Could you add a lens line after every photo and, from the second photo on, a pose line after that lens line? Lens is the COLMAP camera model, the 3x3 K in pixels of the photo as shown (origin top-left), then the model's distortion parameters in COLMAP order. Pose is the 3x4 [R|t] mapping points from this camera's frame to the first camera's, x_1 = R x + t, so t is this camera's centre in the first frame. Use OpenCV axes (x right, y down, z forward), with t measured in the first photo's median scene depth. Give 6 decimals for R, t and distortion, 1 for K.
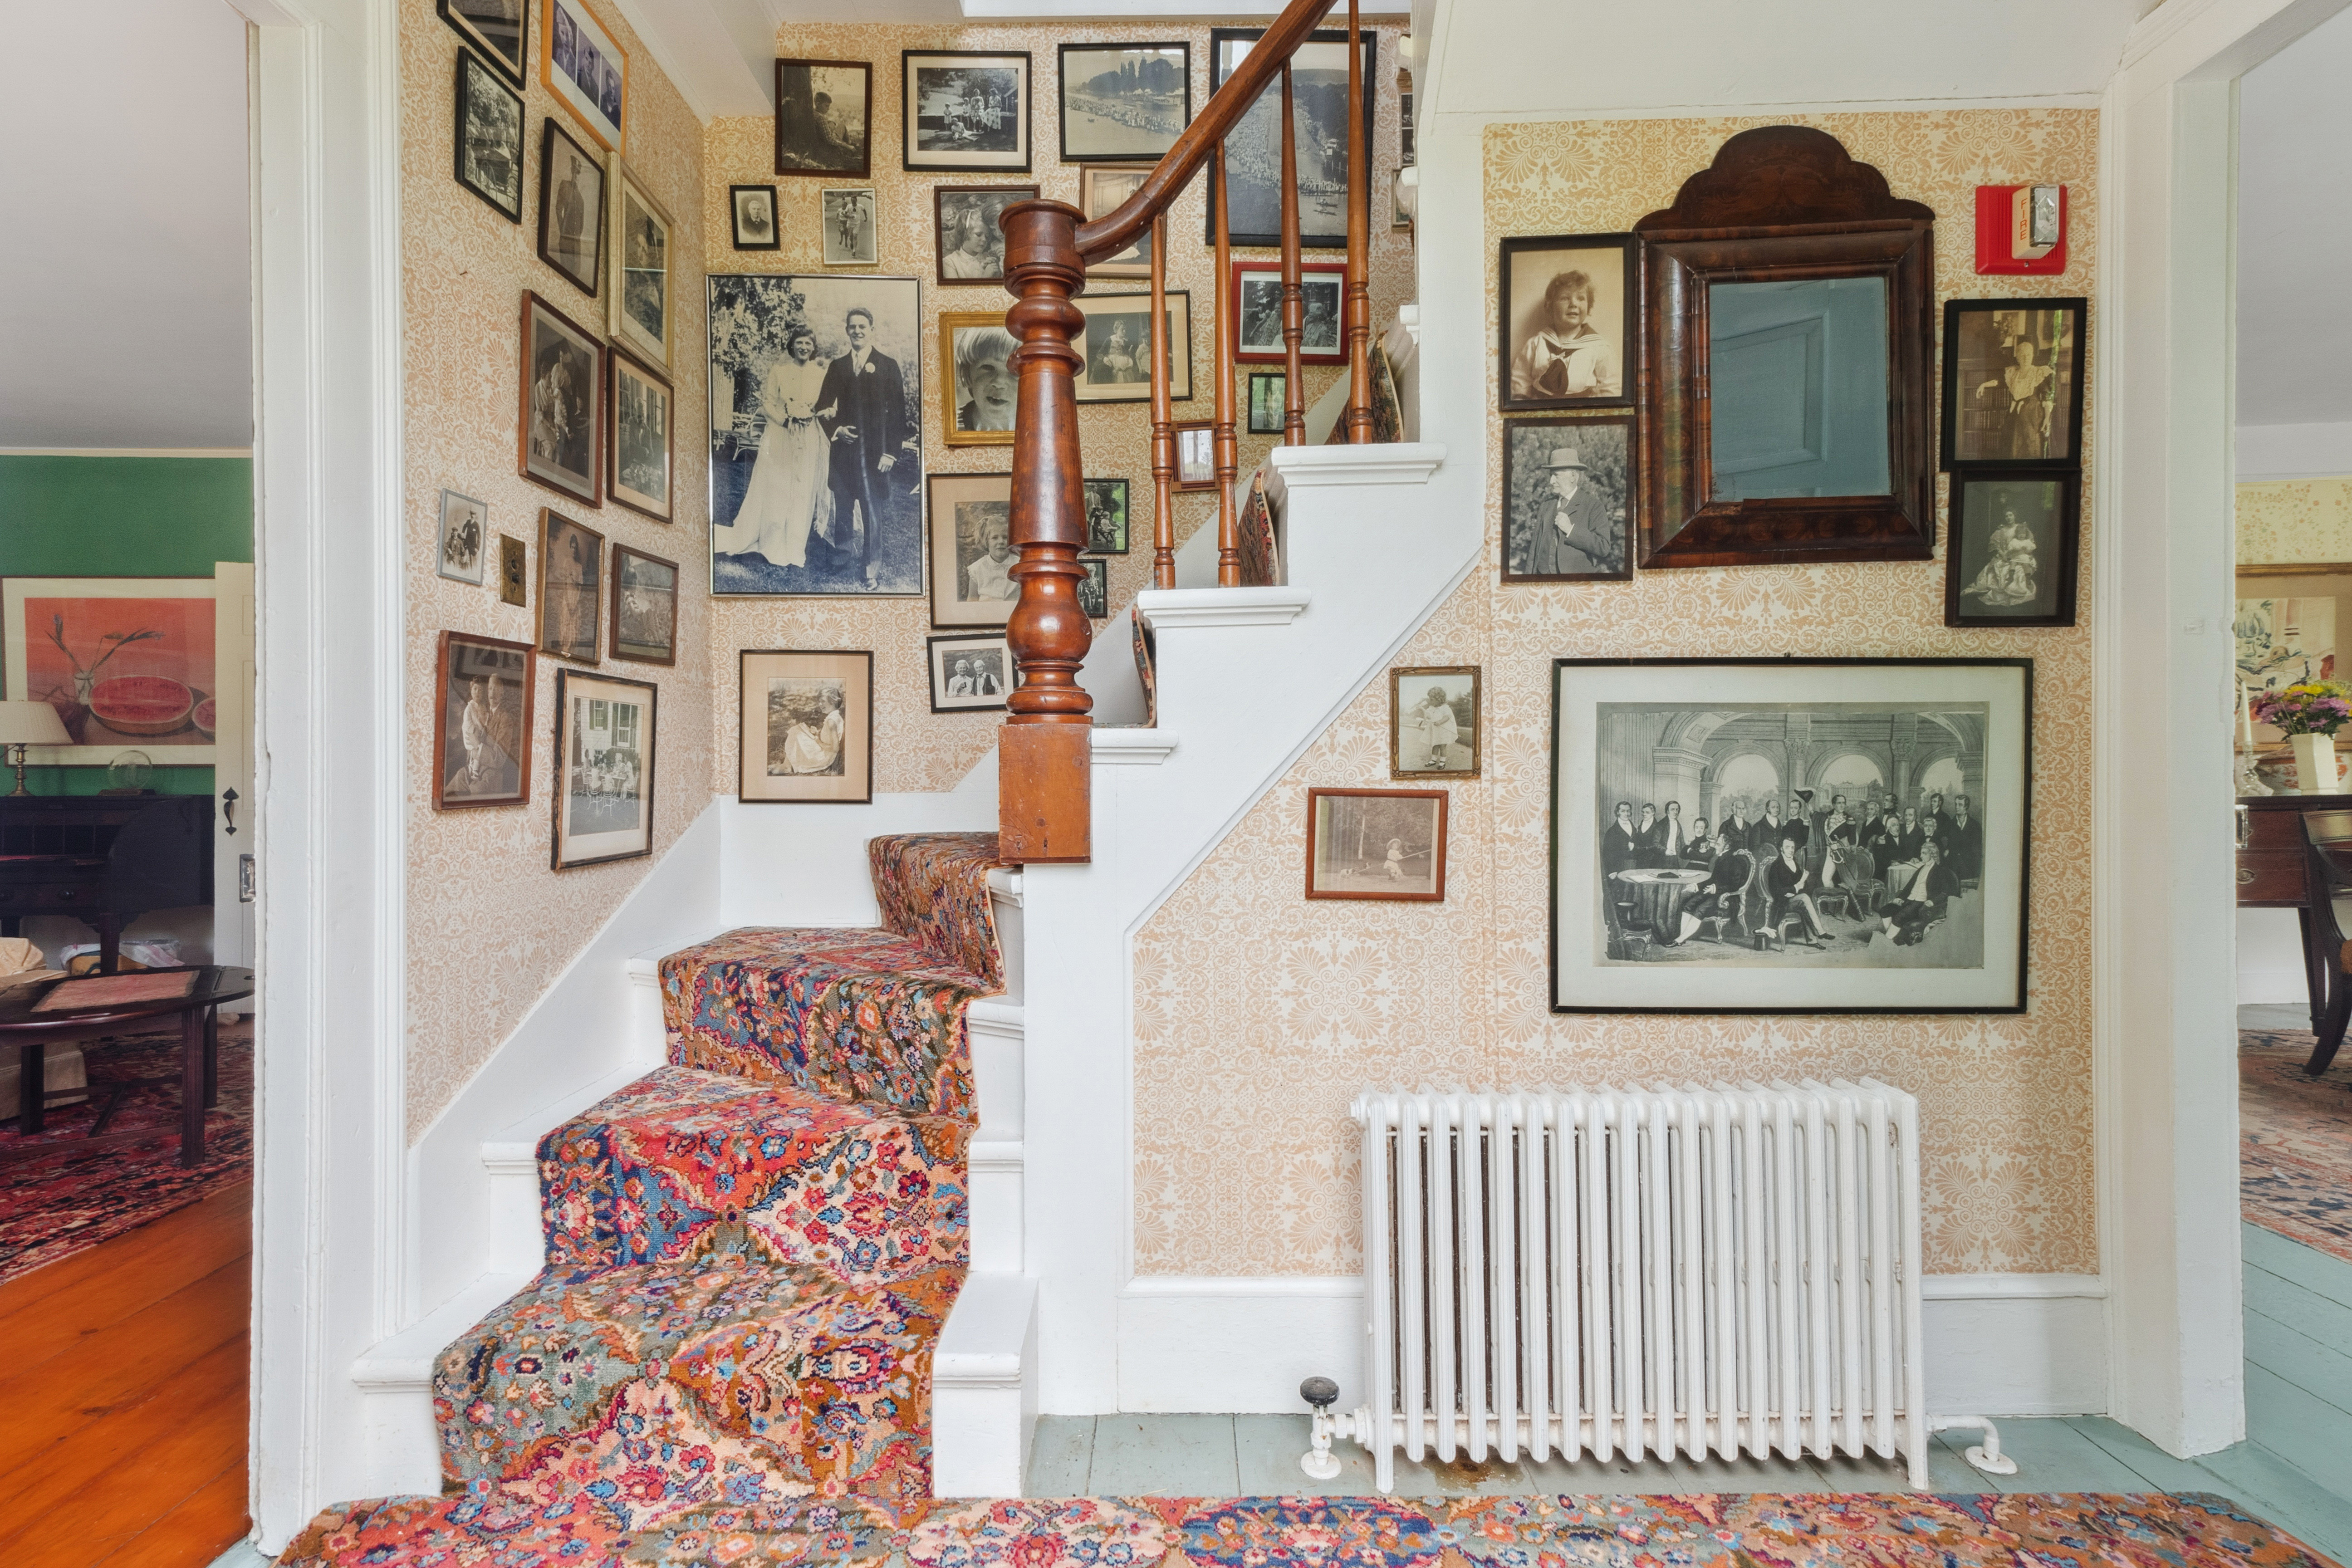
lens RADIAL K [[1116.2, 0, 1168.2], [0, 1116.2, 781.1], [0, 0, 1]] dist [0.013024, -0.001211]
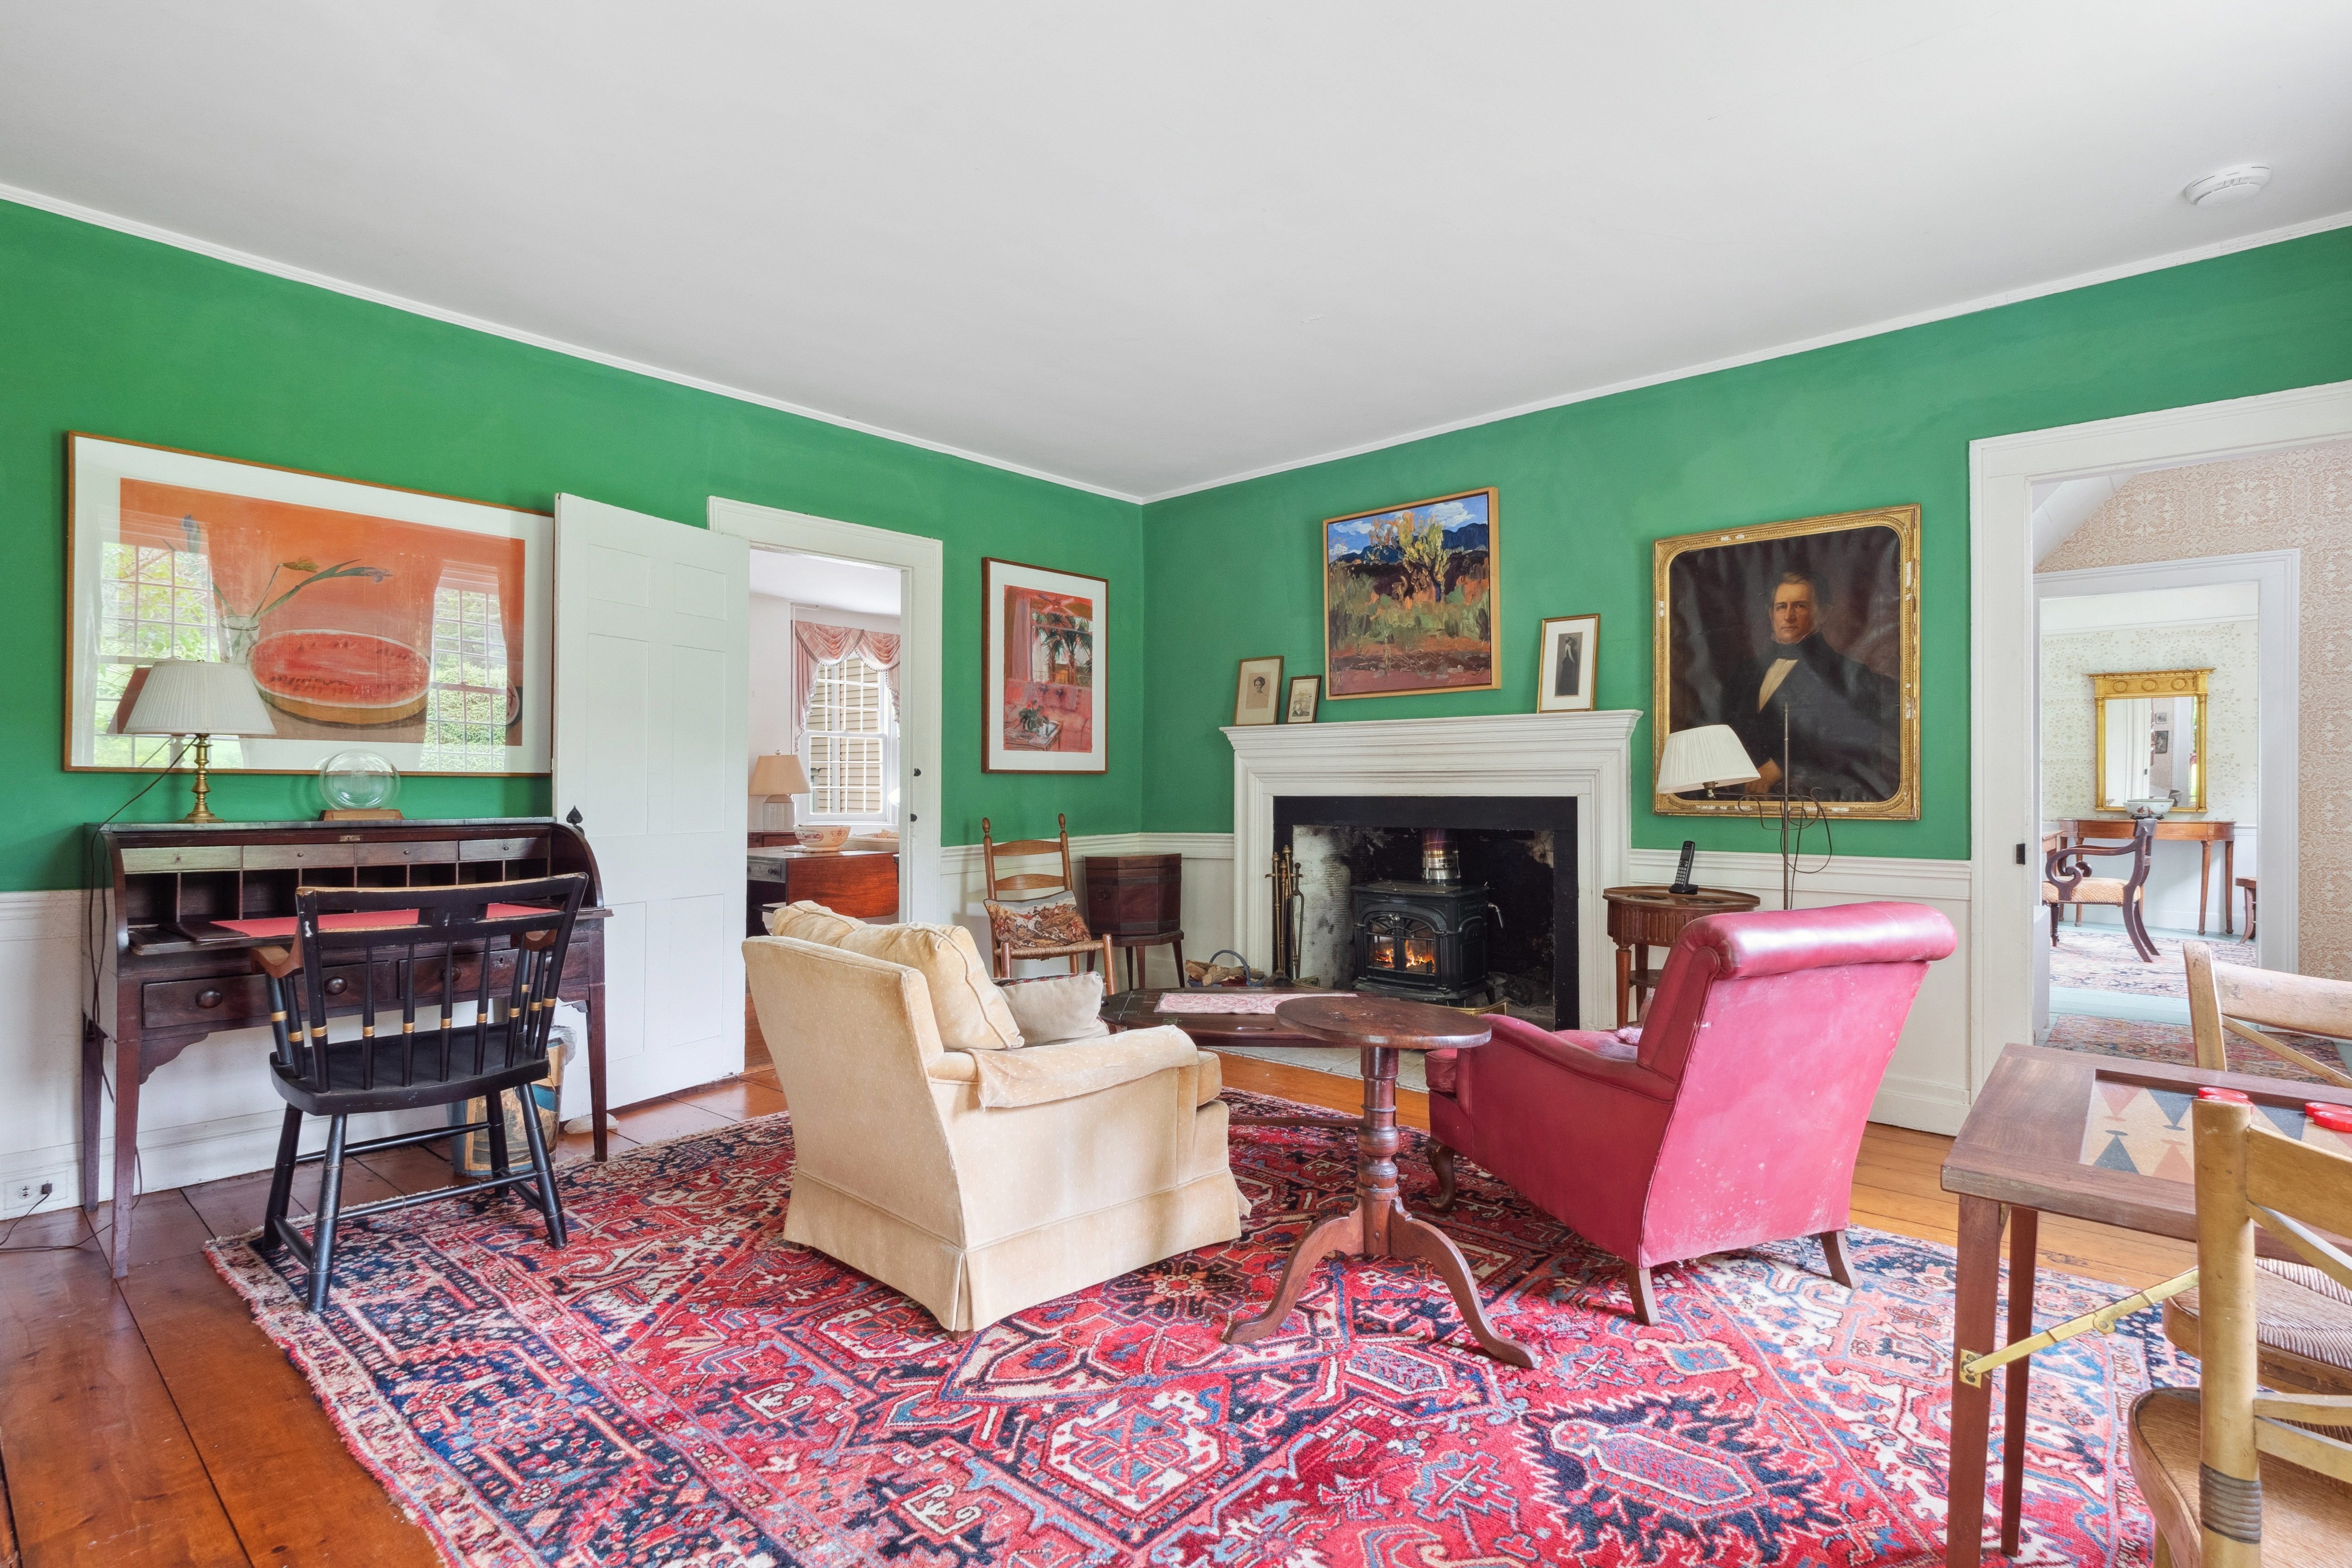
lens RADIAL K [[1116.2, 0, 1183.0], [0, 1116.2, 792.8], [0, 0, 1]] dist [0.013024, -0.001211]
pose [[0.667465, 0.008672, 0.744590, -2.654789], [-0.006911, 0.999961, -0.005450, -0.005742], [-0.744609, -0.001508, 0.667499, 0.545810]]
